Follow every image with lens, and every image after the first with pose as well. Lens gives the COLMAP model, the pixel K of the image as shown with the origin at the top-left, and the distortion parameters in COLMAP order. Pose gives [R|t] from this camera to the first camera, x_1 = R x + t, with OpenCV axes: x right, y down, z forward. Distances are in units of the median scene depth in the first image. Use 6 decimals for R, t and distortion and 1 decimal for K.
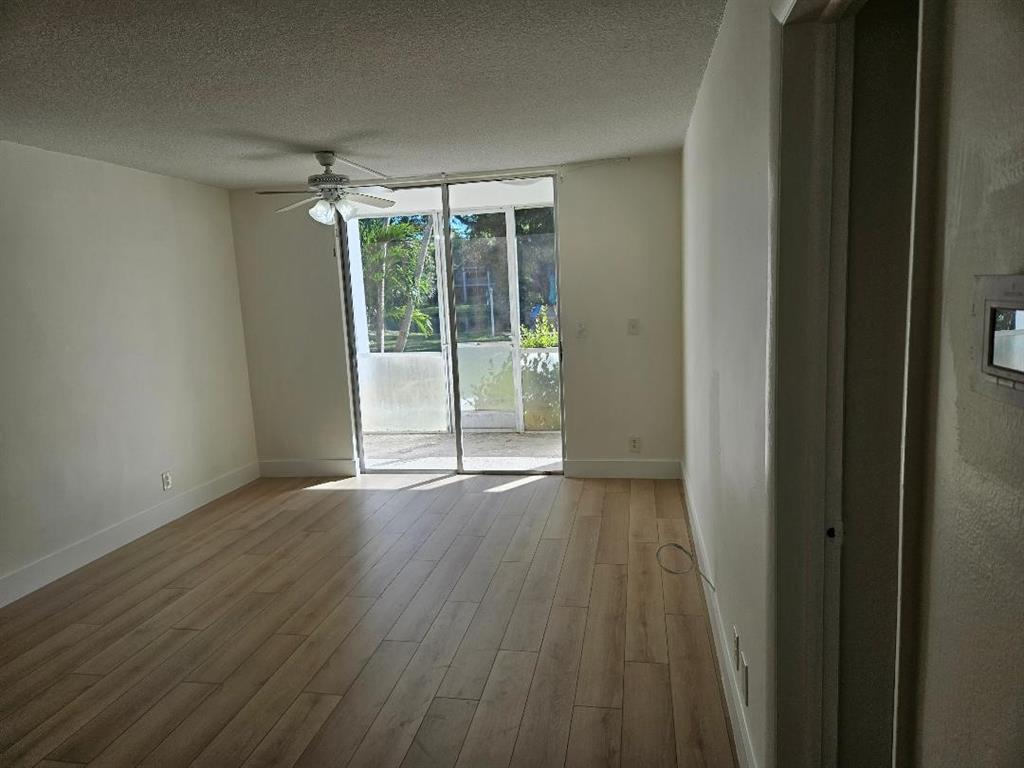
lens RADIAL K [[691.2, 0, 513.6], [0, 691.2, 389.8], [0, 0, 1]] dist [0.057712, -0.002715]
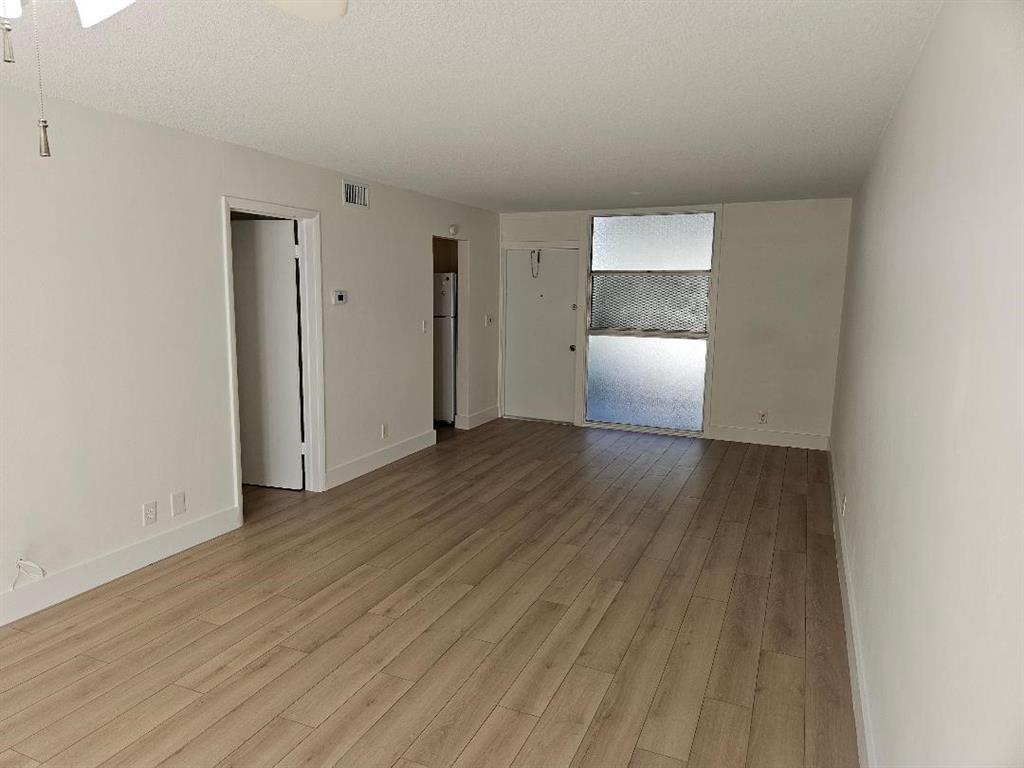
lens RADIAL K [[691.2, 0, 513.6], [0, 691.2, 389.8], [0, 0, 1]] dist [0.057712, -0.002715]
pose [[-0.975731, 0.002115, 0.218964, -0.389688], [0.065696, 0.956717, 0.283508, -0.143312], [-0.208887, 0.291013, -0.933637, 1.006214]]
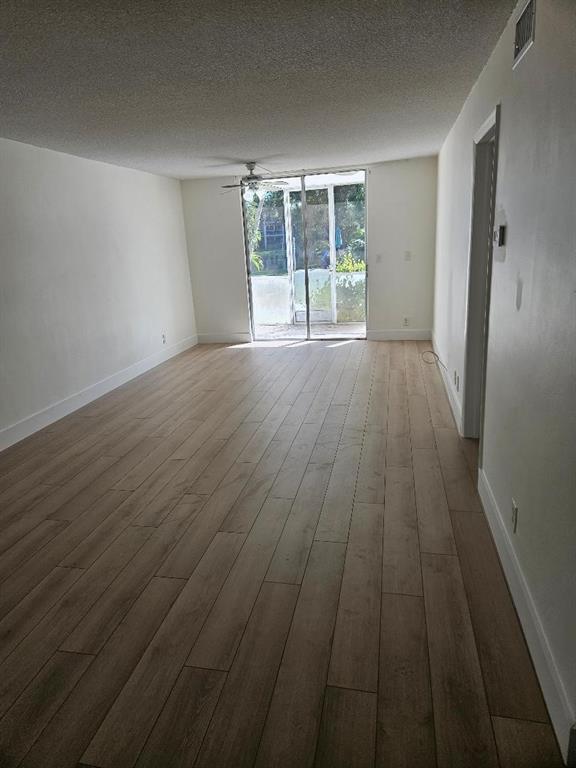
lens RADIAL K [[518.4, 0, 284.2], [0, 518.4, 381.5], [0, 0, 1]] dist [0.057712, -0.002715]
pose [[0.999567, -0.002810, -0.029281, -0.109747], [0.006383, 0.992428, 0.122658, 0.065106], [0.028715, -0.122792, 0.992017, -0.402446]]
